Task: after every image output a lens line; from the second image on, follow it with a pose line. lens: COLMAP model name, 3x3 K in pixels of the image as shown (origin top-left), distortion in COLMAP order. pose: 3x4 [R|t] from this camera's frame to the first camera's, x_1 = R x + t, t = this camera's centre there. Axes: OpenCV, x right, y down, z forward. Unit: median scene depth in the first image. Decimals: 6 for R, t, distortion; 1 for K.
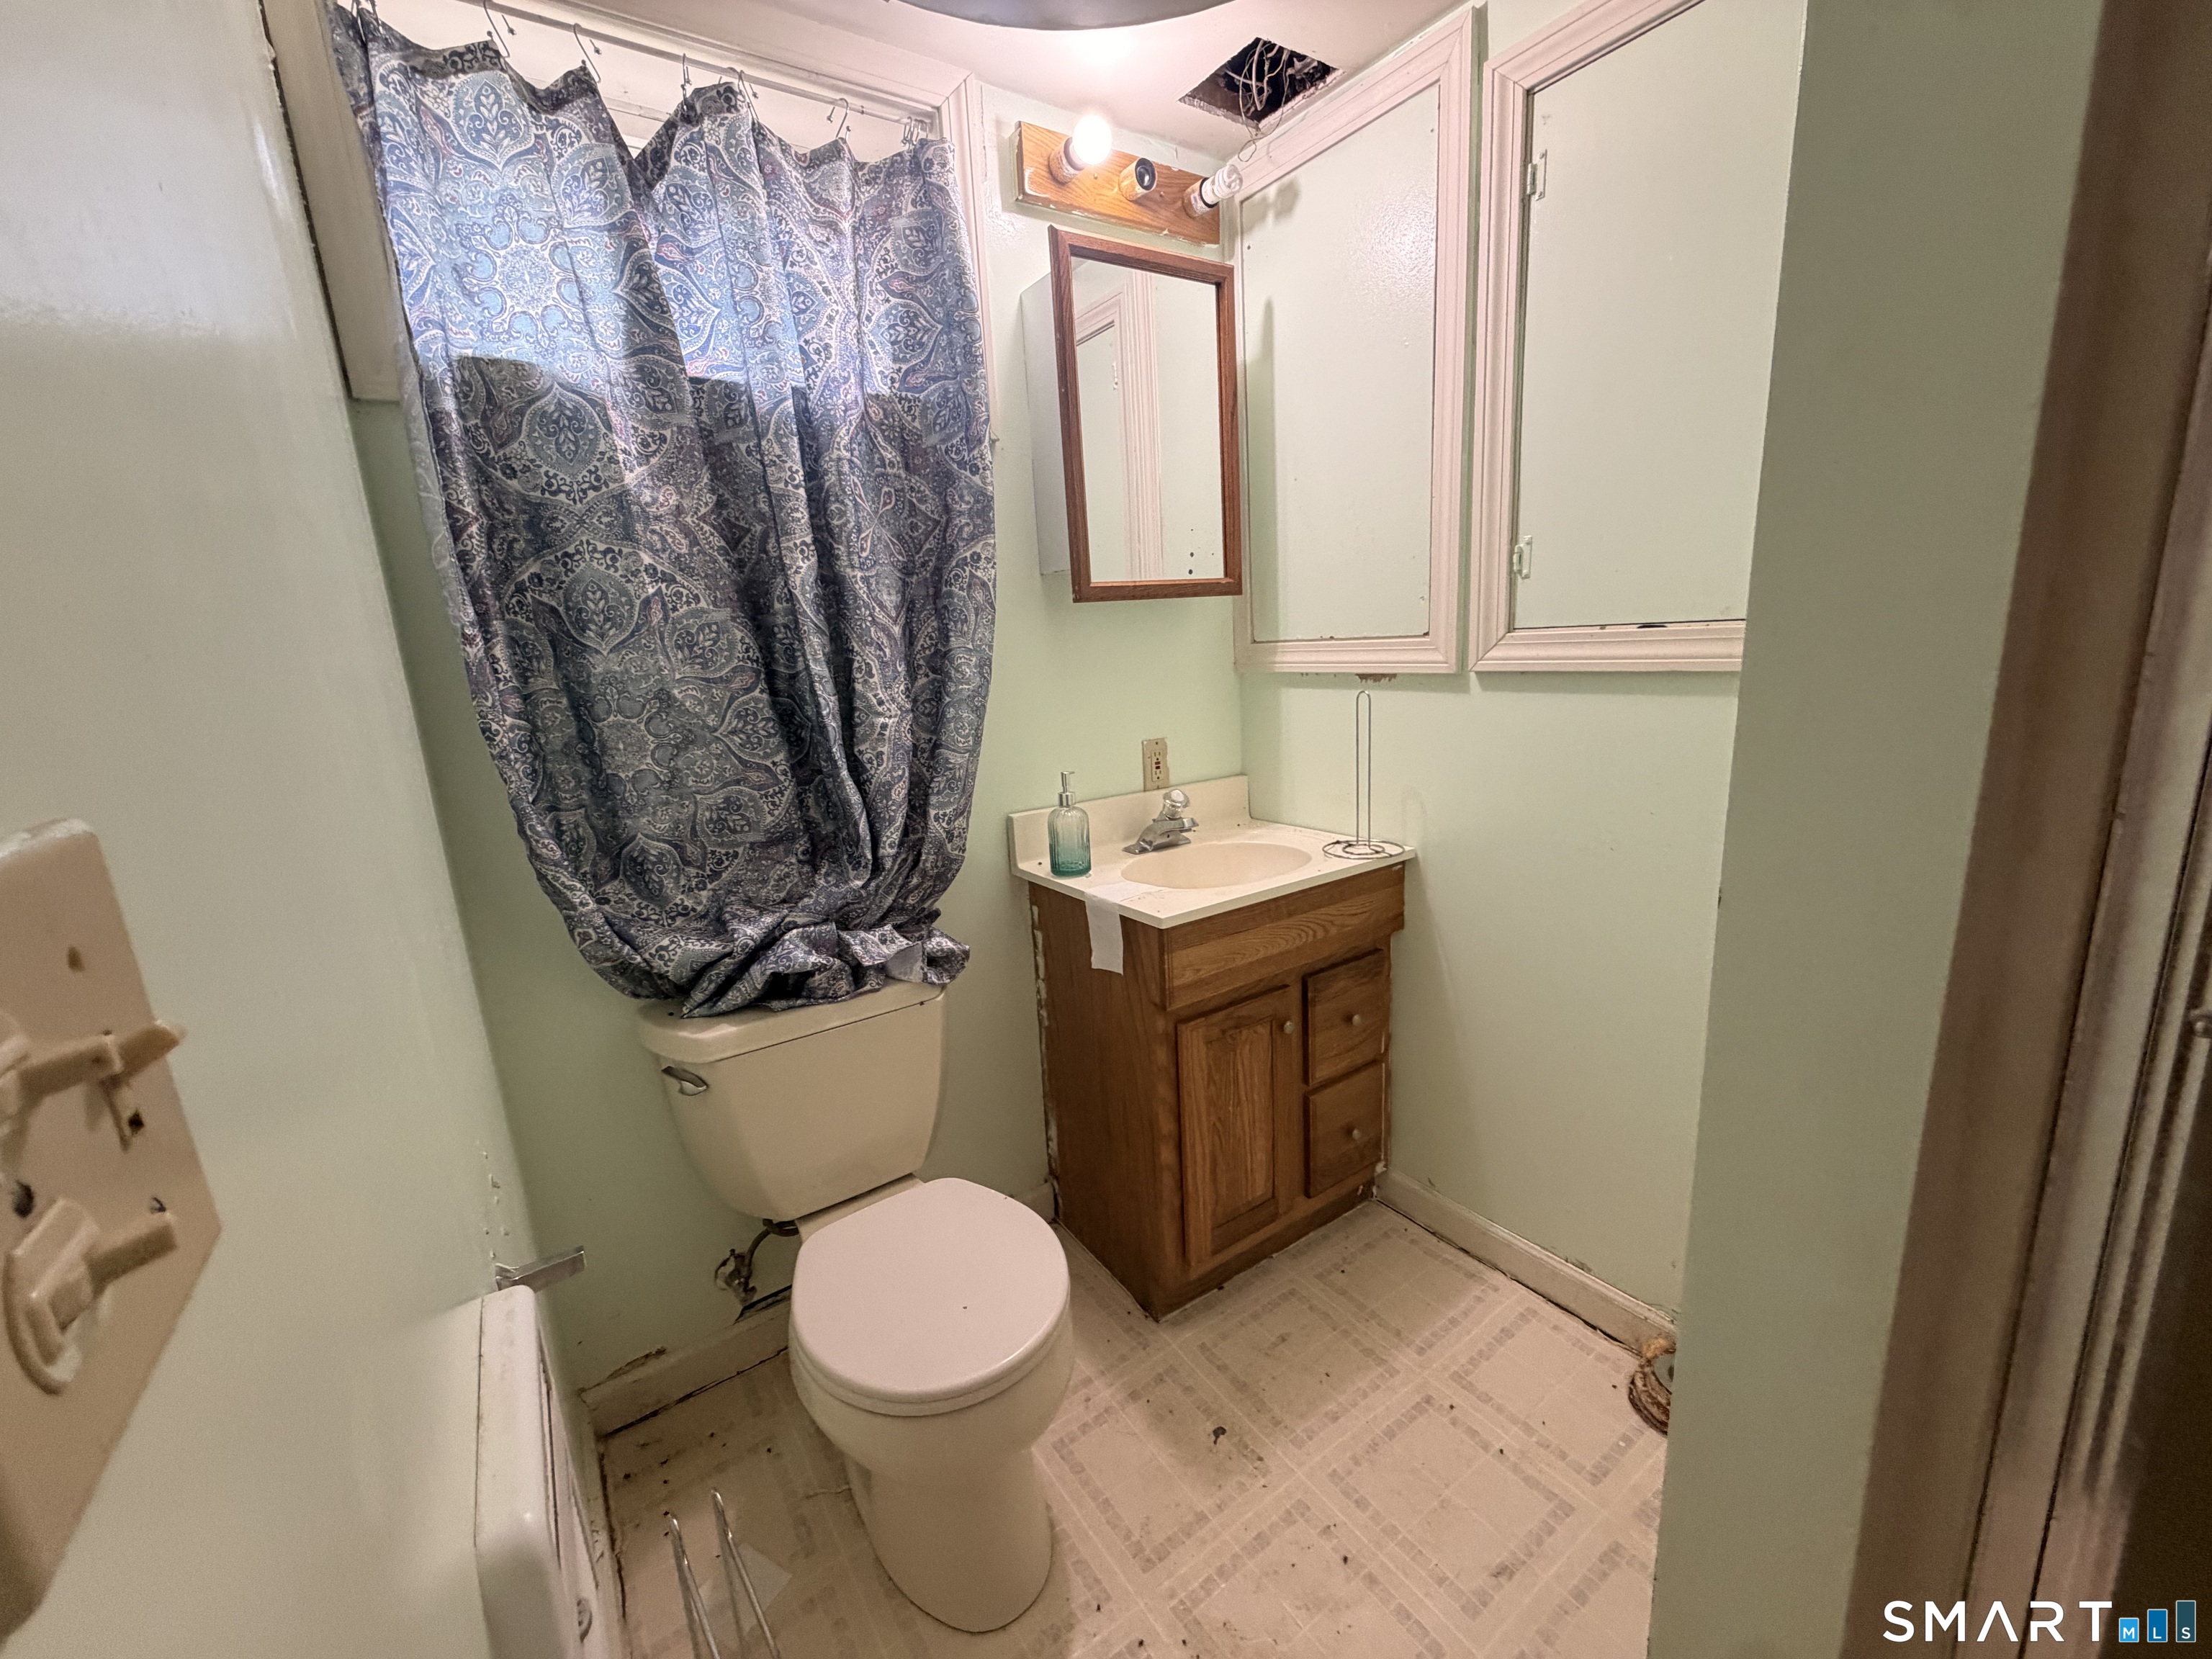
lens RADIAL K [[883.2, 0, 1100.6], [0, 883.2, 829.4], [0, 0, 1]] dist [-0.000184, 0.000137]
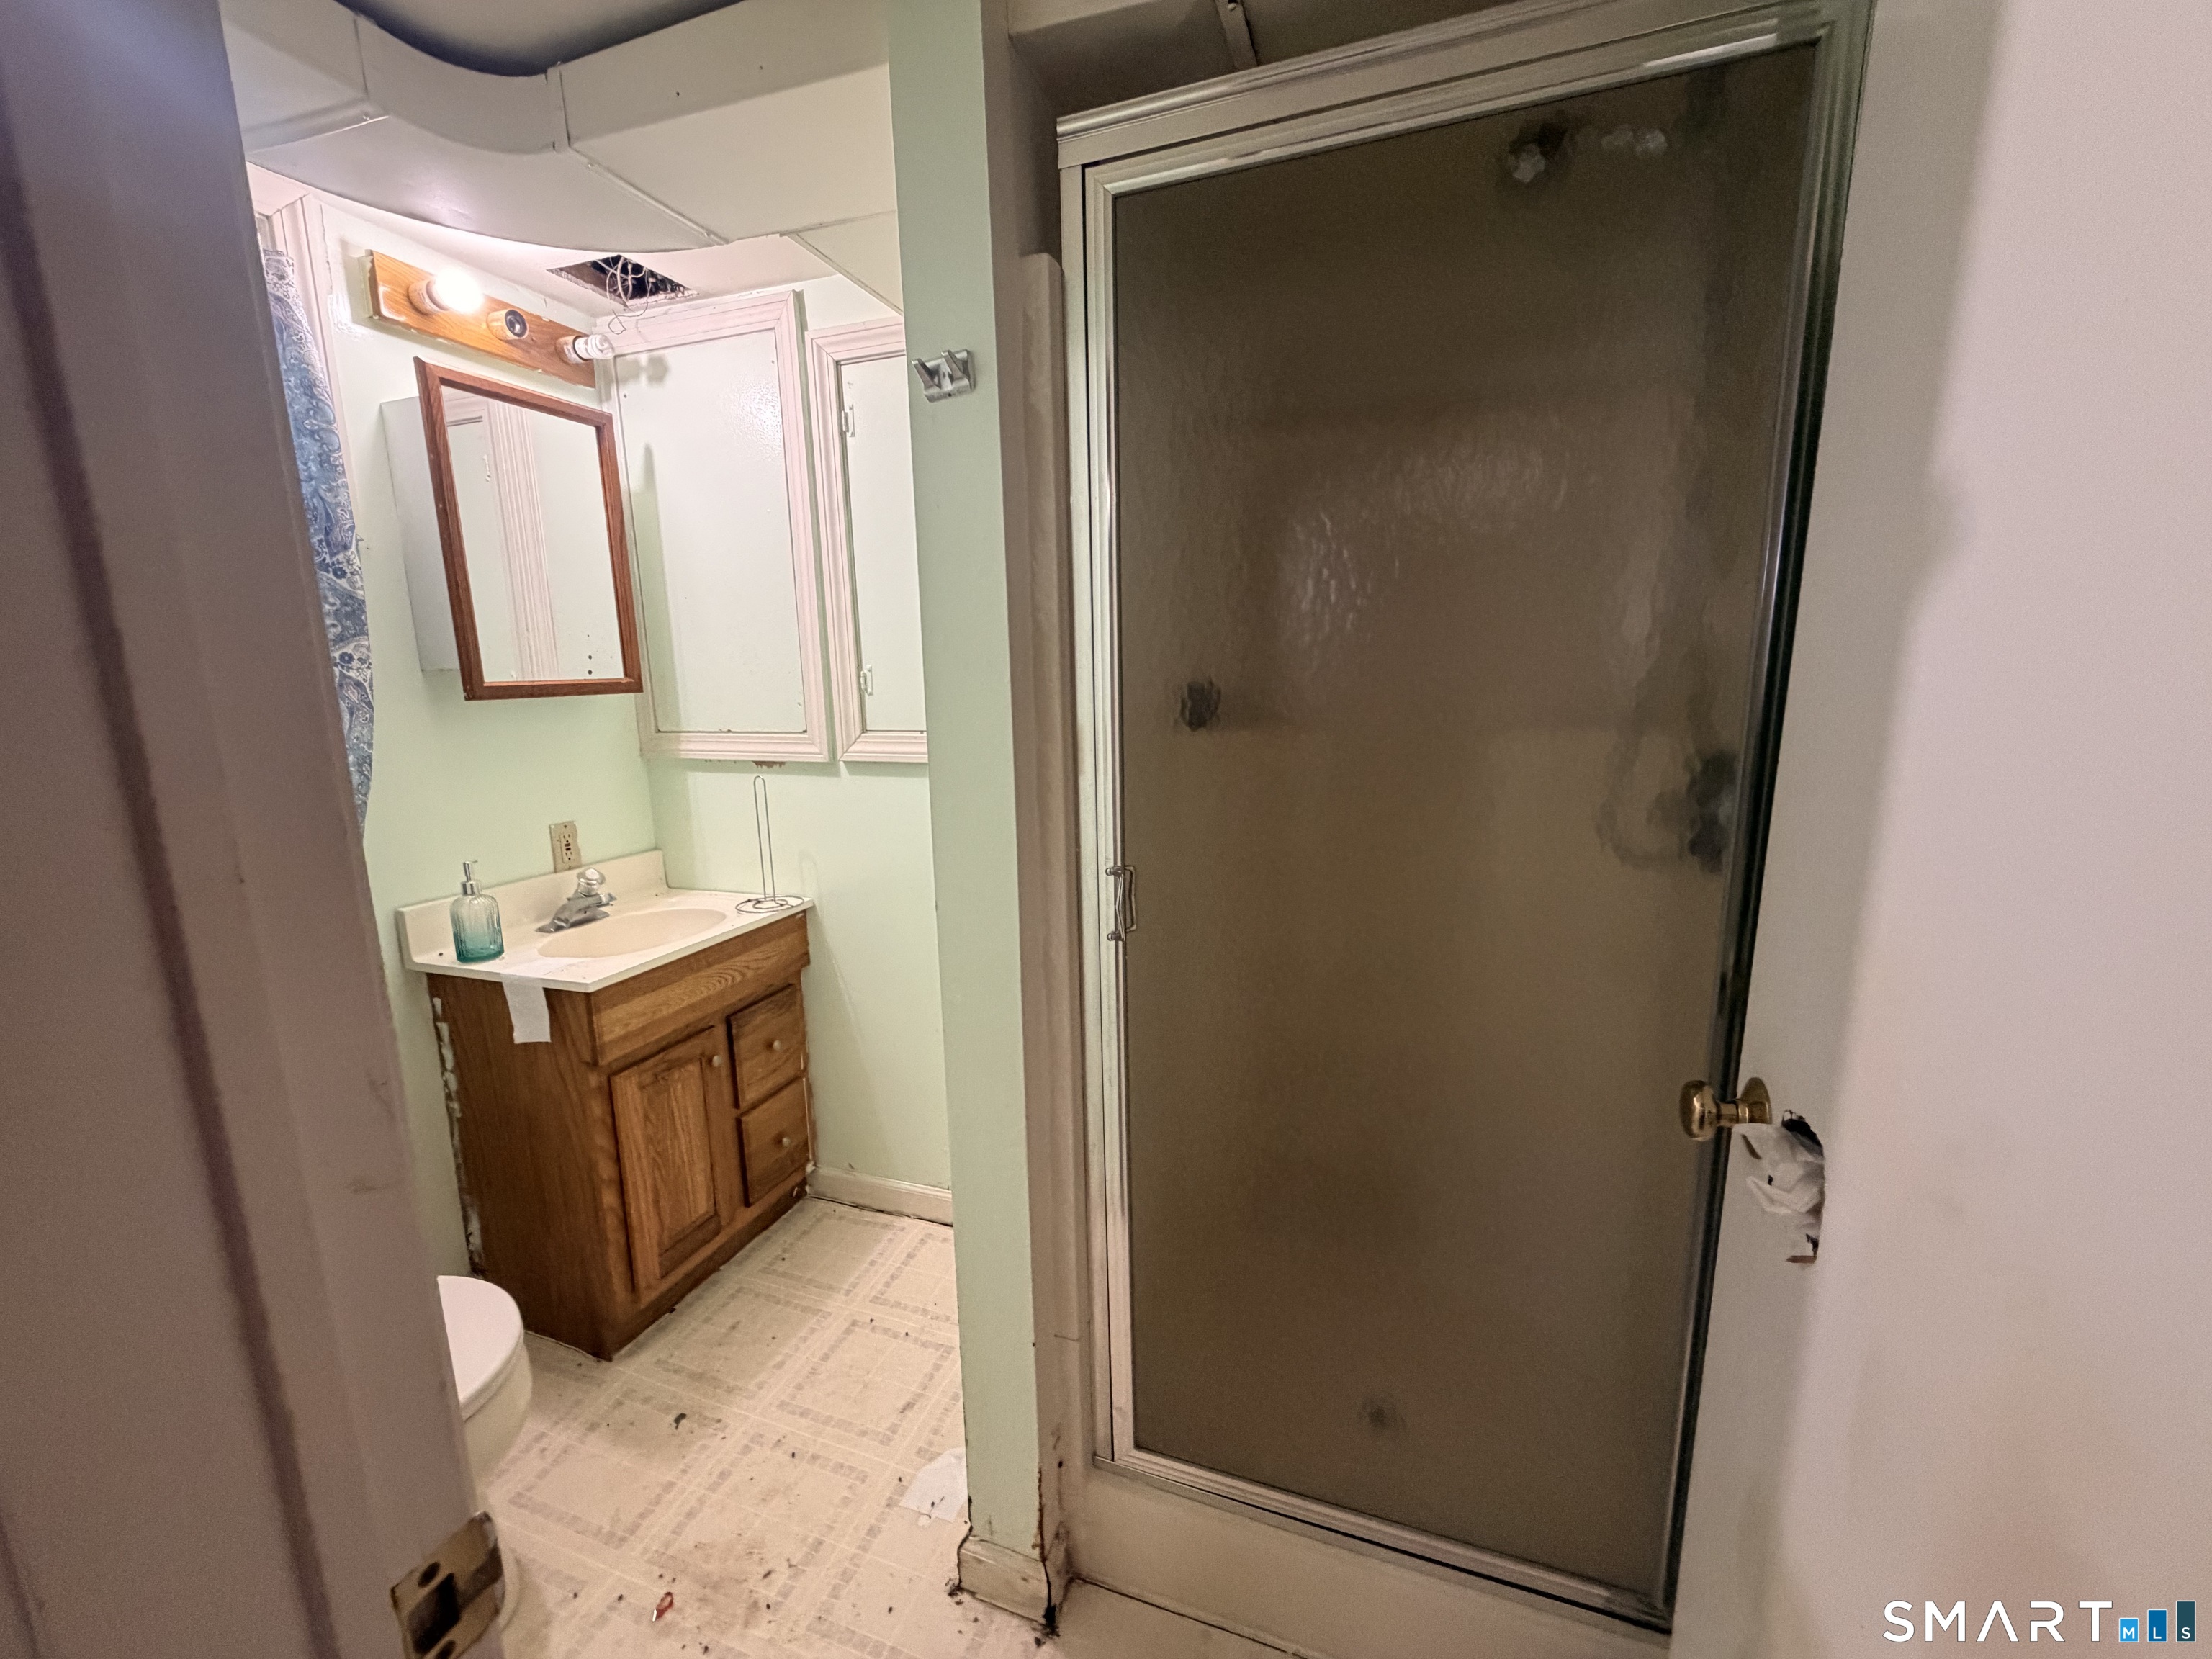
lens RADIAL K [[883.2, 0, 1100.6], [0, 883.2, 829.4], [0, 0, 1]] dist [-0.000184, 0.000137]
pose [[0.810572, -0.061536, 0.582397, -0.039076], [0.097715, 0.994735, -0.030895, 0.002227], [-0.577430, 0.081952, 0.812317, -0.277072]]
